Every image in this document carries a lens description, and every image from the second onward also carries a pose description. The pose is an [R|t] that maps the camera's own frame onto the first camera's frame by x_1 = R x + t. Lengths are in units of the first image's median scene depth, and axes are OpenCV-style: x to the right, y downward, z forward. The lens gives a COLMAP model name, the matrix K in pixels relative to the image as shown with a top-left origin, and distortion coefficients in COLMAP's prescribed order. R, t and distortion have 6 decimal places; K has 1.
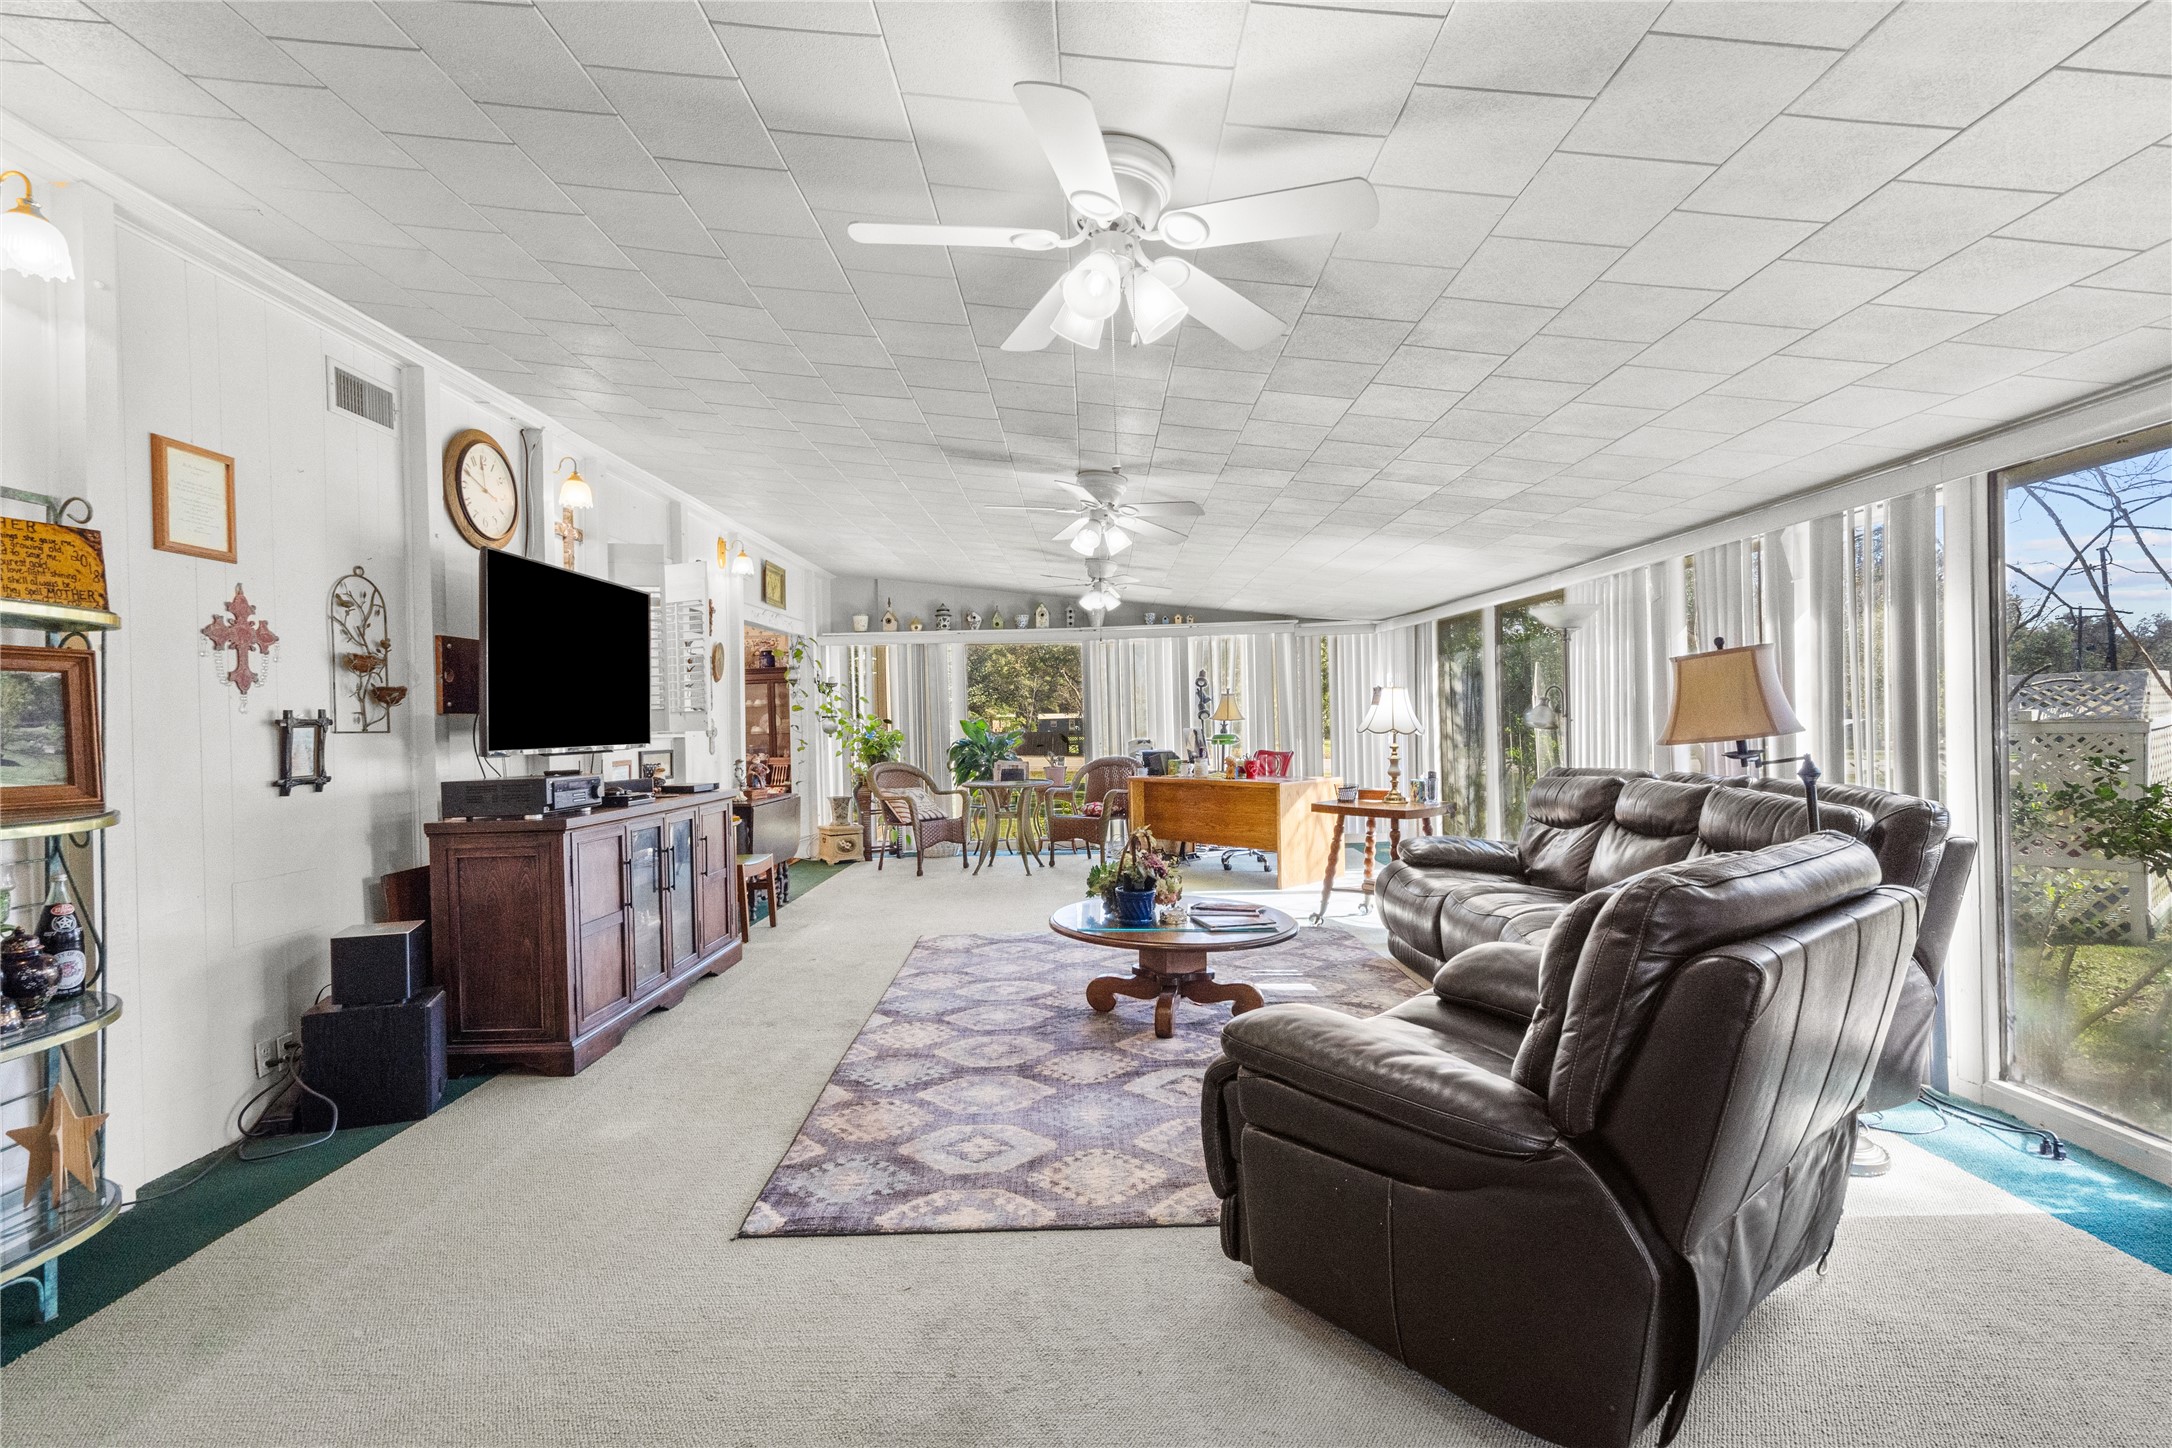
lens RADIAL K [[1003.6, 0, 1080.6], [0, 1003.6, 730.7], [0, 0, 1]] dist [-0.006421, 0.001459]
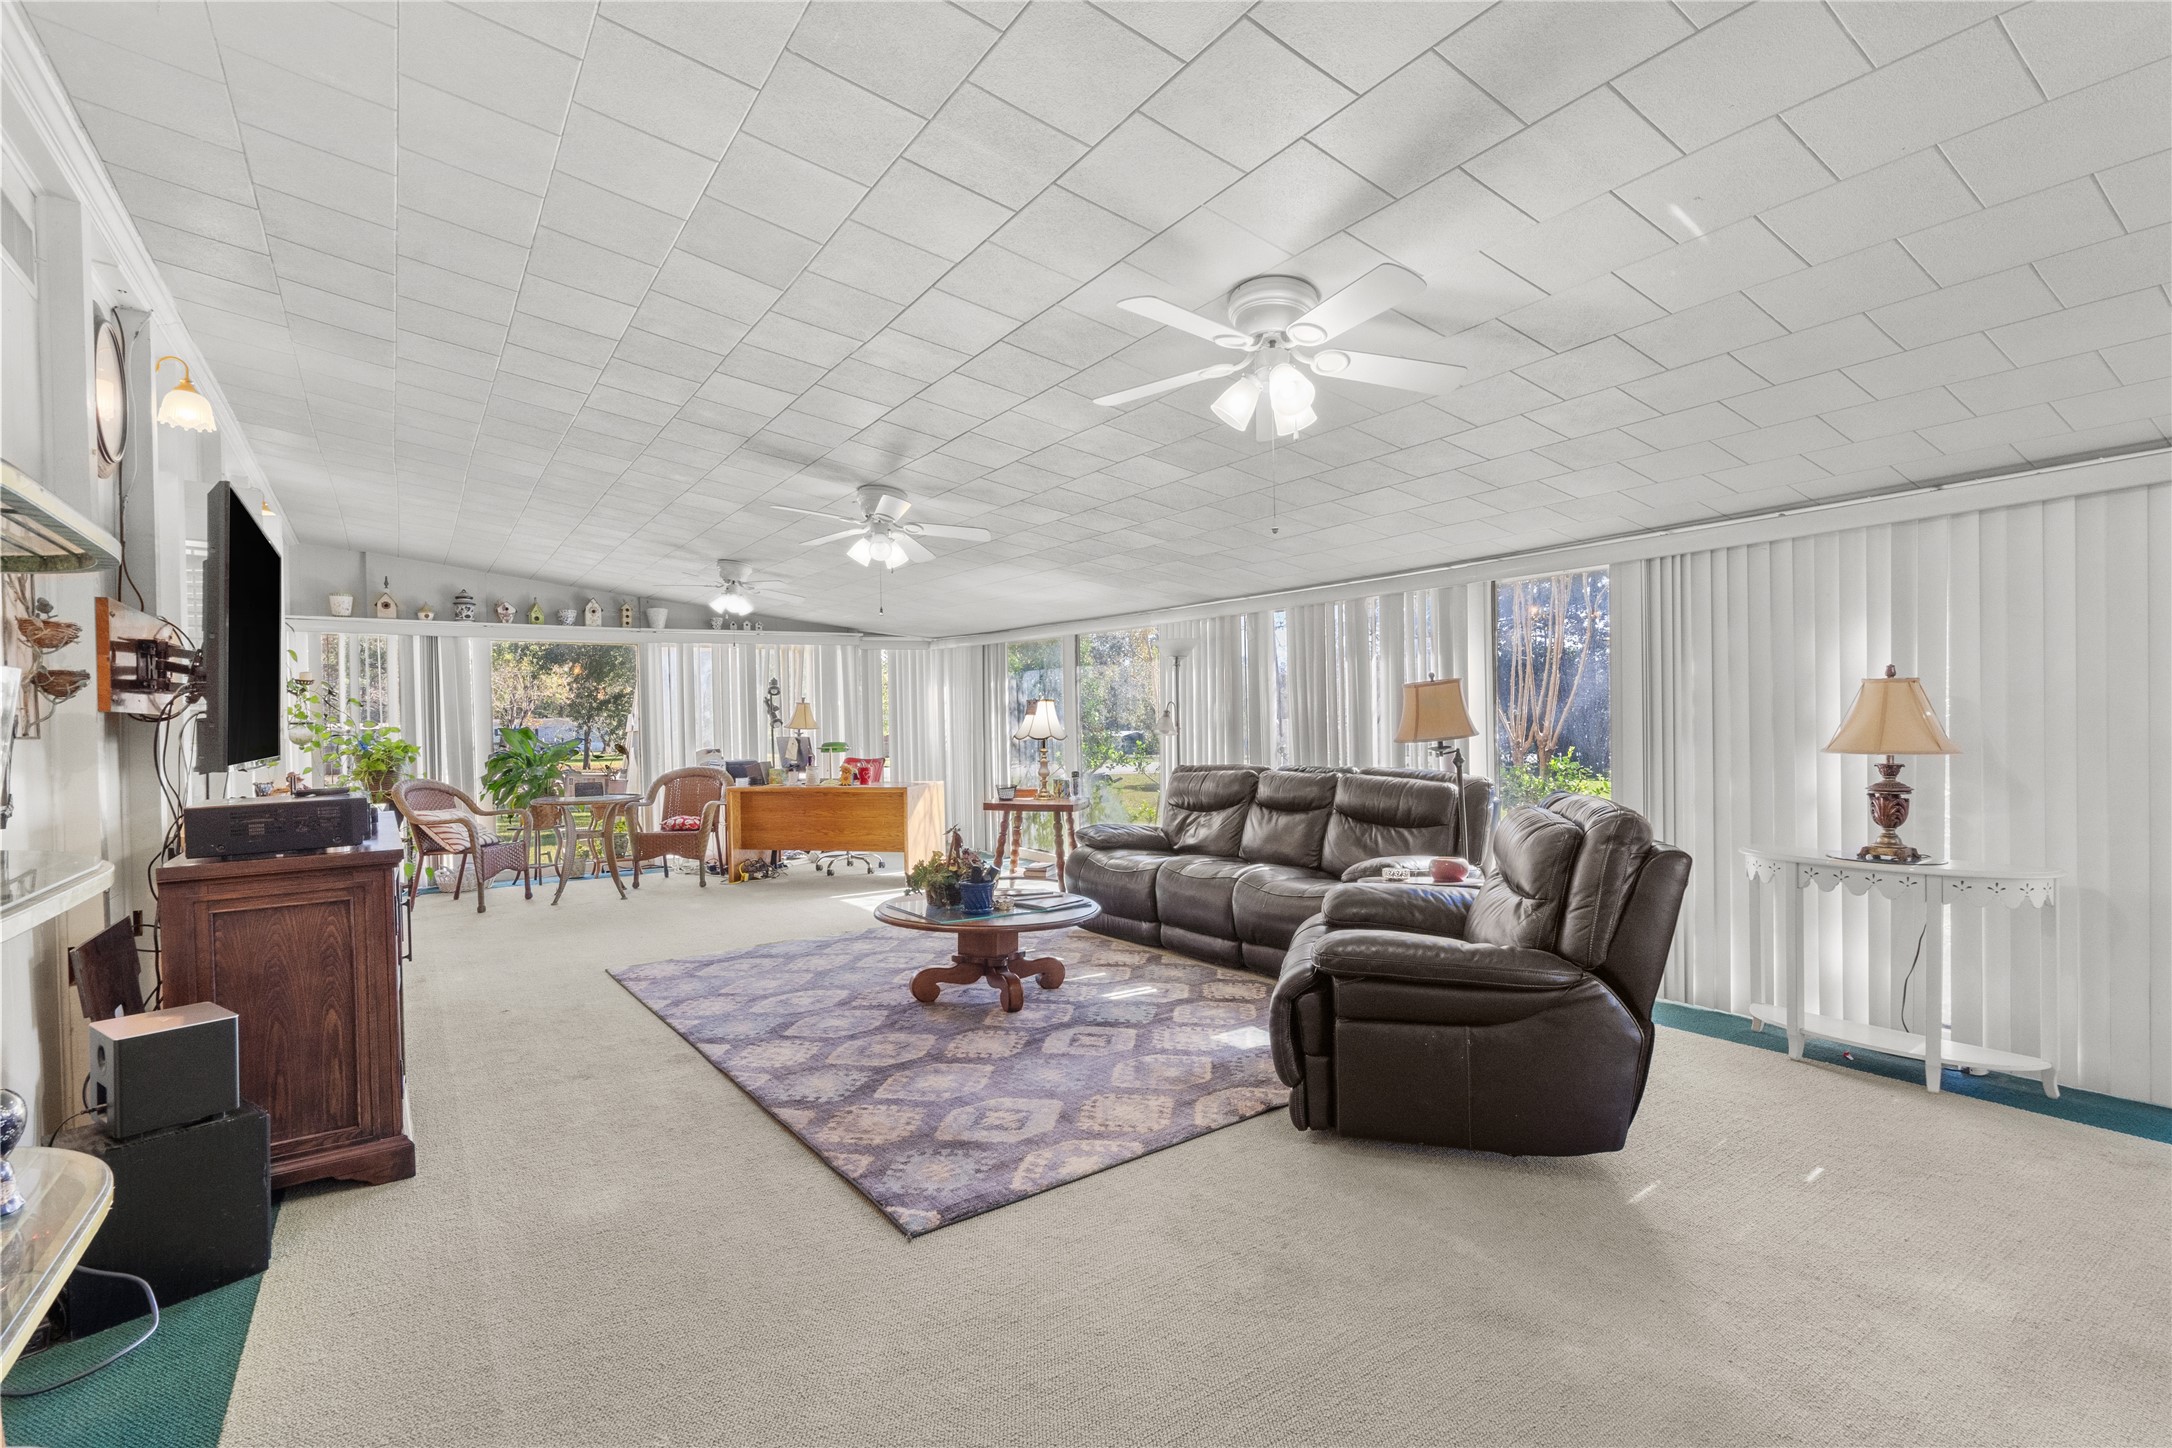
lens RADIAL K [[1003.6, 0, 1064.9], [0, 1003.6, 729.8], [0, 0, 1]] dist [-0.006421, 0.001459]
pose [[0.811771, 0.002490, 0.583971, -0.517518], [0.004577, 0.999933, -0.010626, 0.005450], [-0.583958, 0.011298, 0.811705, 0.058562]]
